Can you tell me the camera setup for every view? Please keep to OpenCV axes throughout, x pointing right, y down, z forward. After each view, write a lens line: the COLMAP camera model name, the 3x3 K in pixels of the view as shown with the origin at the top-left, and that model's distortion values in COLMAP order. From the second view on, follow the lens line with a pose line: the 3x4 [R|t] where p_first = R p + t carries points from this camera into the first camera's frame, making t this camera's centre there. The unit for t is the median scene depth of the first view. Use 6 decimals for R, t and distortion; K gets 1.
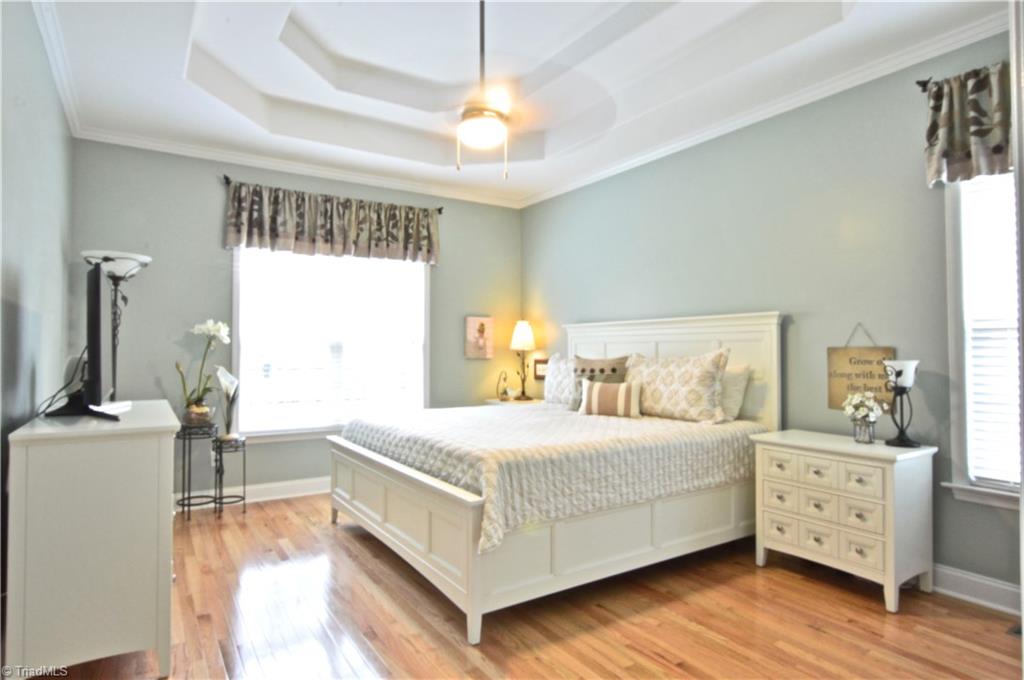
lens RADIAL K [[560.5, 0, 517.9], [0, 560.5, 336.5], [0, 0, 1]] dist [-0.023650, 0.004969]
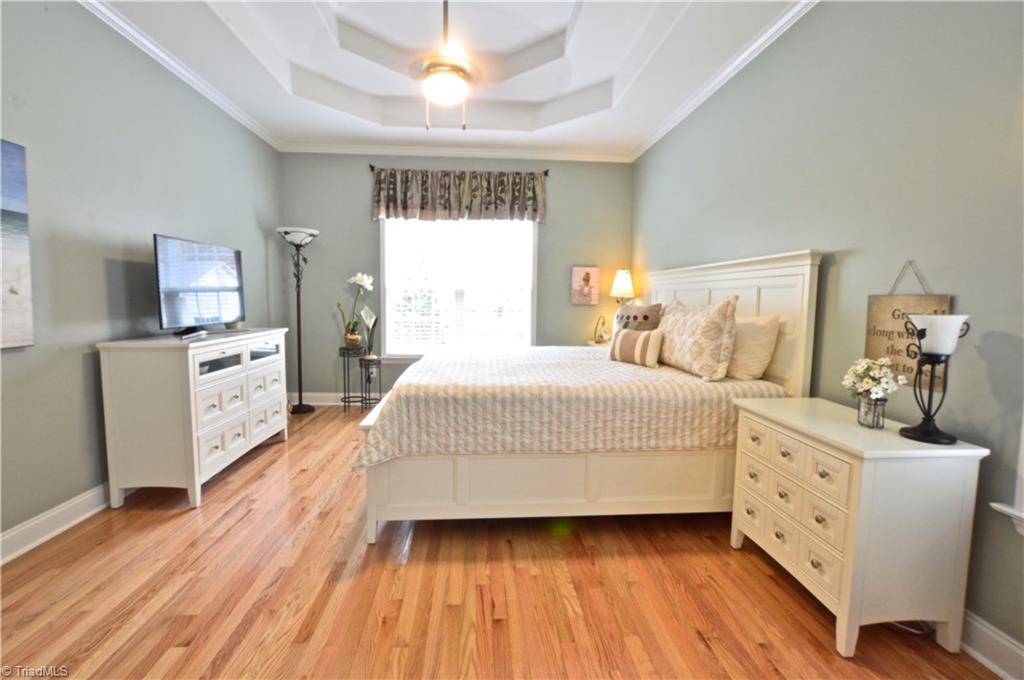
lens RADIAL K [[451.6, 0, 511.8], [0, 451.6, 337.0], [0, 0, 1]] dist [-0.028833, 0.002649]
pose [[0.875975, 0.050592, -0.479696, 0.359749], [0.001784, 0.994138, 0.108108, 0.008640], [0.482354, -0.095556, 0.870749, 0.208333]]
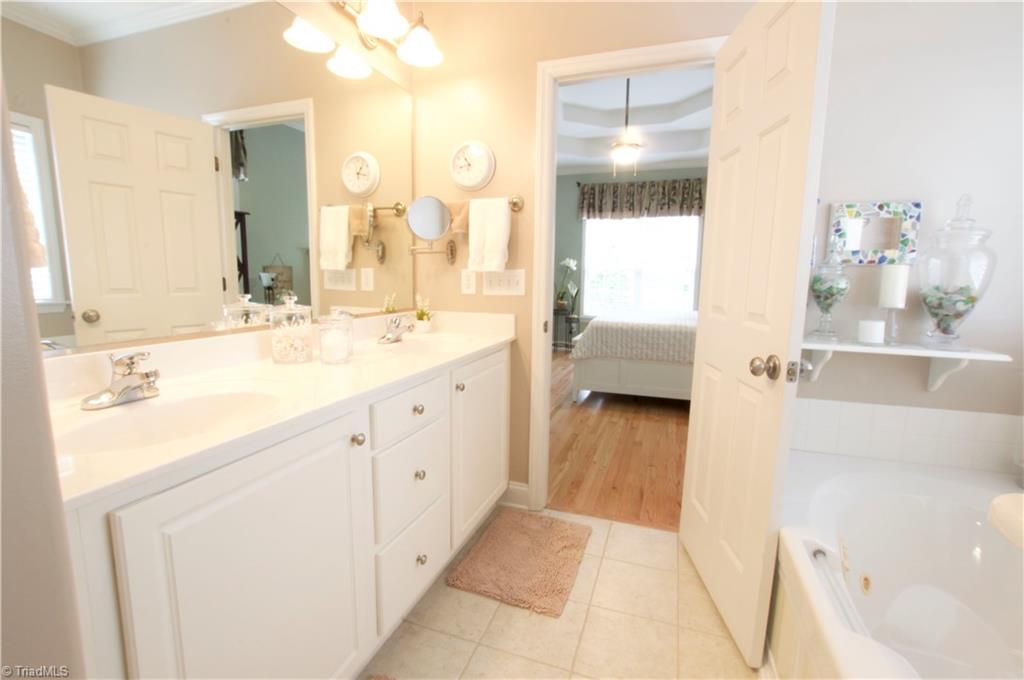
lens RADIAL K [[451.6, 0, 520.9], [0, 451.6, 331.5], [0, 0, 1]] dist [-0.028833, 0.002649]
pose [[0.617977, 0.107628, -0.778794, 0.707293], [0.007011, 0.989791, 0.142351, -0.001085], [0.786165, -0.093430, 0.610914, -0.172995]]
